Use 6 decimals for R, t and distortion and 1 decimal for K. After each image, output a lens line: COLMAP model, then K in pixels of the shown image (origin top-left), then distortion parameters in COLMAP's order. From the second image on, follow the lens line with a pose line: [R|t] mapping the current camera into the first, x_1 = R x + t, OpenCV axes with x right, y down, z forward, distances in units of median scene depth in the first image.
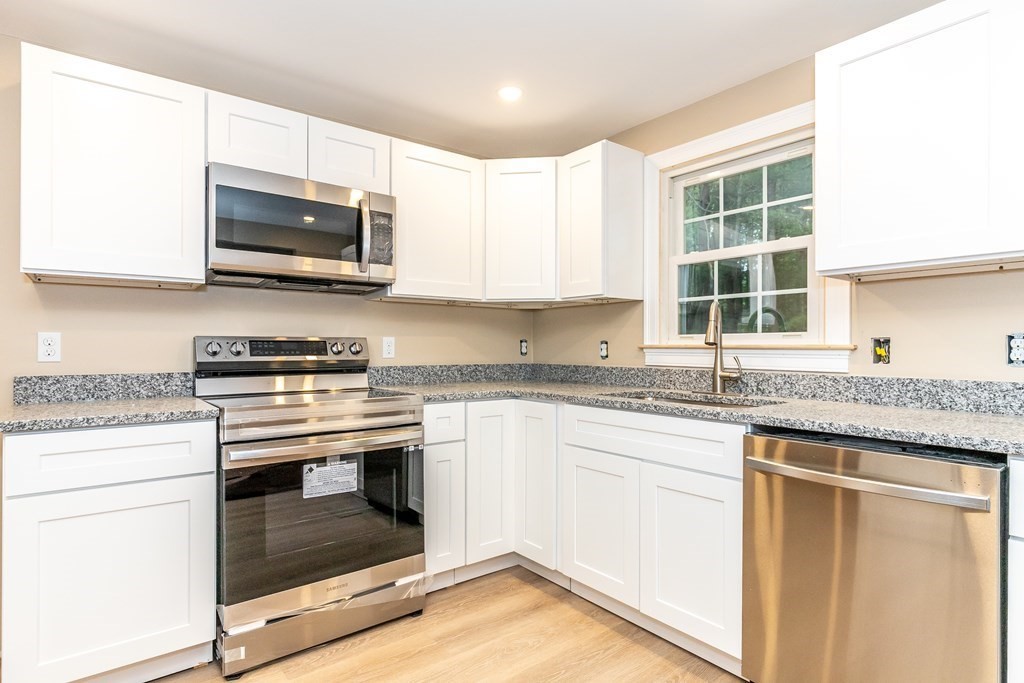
lens RADIAL K [[544.8, 0, 509.3], [0, 544.8, 347.7], [0, 0, 1]] dist [0.001906, -0.002229]
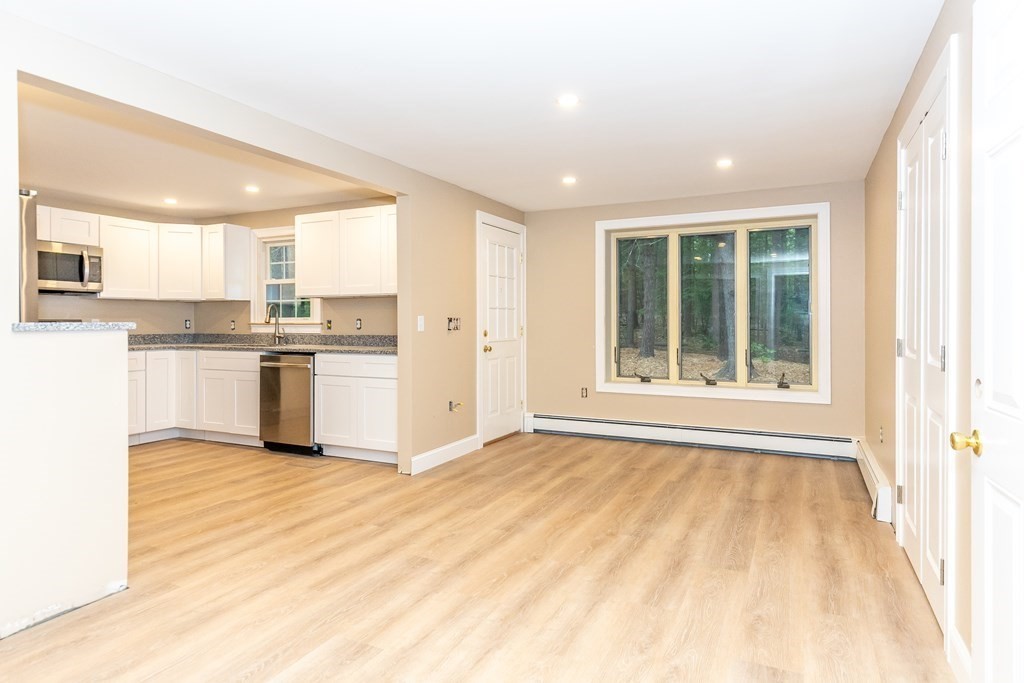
lens RADIAL K [[588.7, 0, 519.9], [0, 588.7, 319.7], [0, 0, 1]] dist [0.007090, -0.004278]
pose [[0.891997, -0.002722, 0.452034, 0.178758], [0.004898, 0.999981, -0.003644, -0.003949], [-0.452016, 0.005464, 0.891993, -1.670997]]
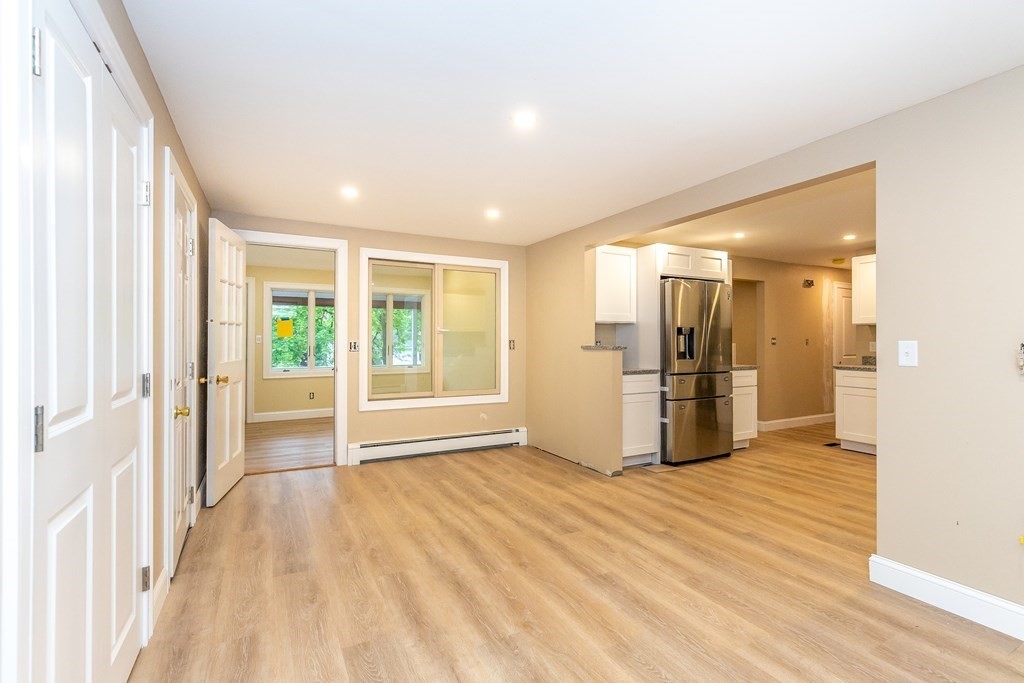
lens RADIAL K [[471.2, 0, 511.6], [0, 471.2, 336.7], [0, 0, 1]] dist [0.004843, -0.001056]
pose [[-0.168209, -0.008396, -0.985716, 1.795085], [-0.004240, 0.999961, -0.007793, -0.021761], [0.985742, 0.002869, -0.168238, -0.457389]]
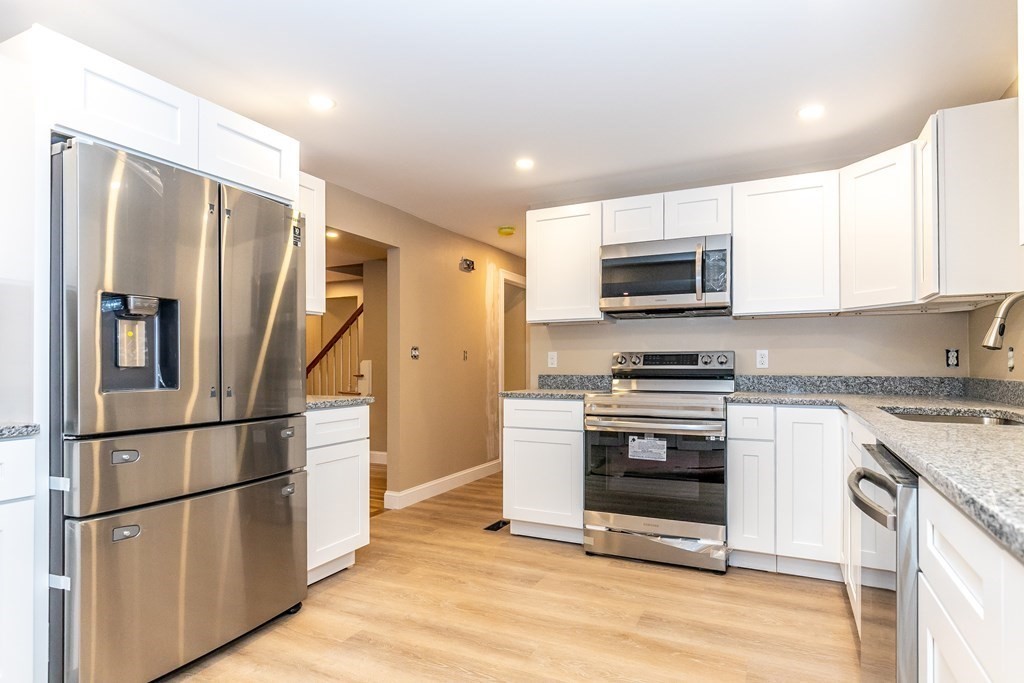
lens RADIAL K [[544.8, 0, 516.5], [0, 544.8, 363.5], [0, 0, 1]] dist [0.001906, -0.002229]
pose [[0.443832, -0.003673, -0.896102, 0.716366], [-0.000921, 0.999989, -0.004555, 0.018341], [0.896109, 0.002847, 0.443824, 0.039434]]
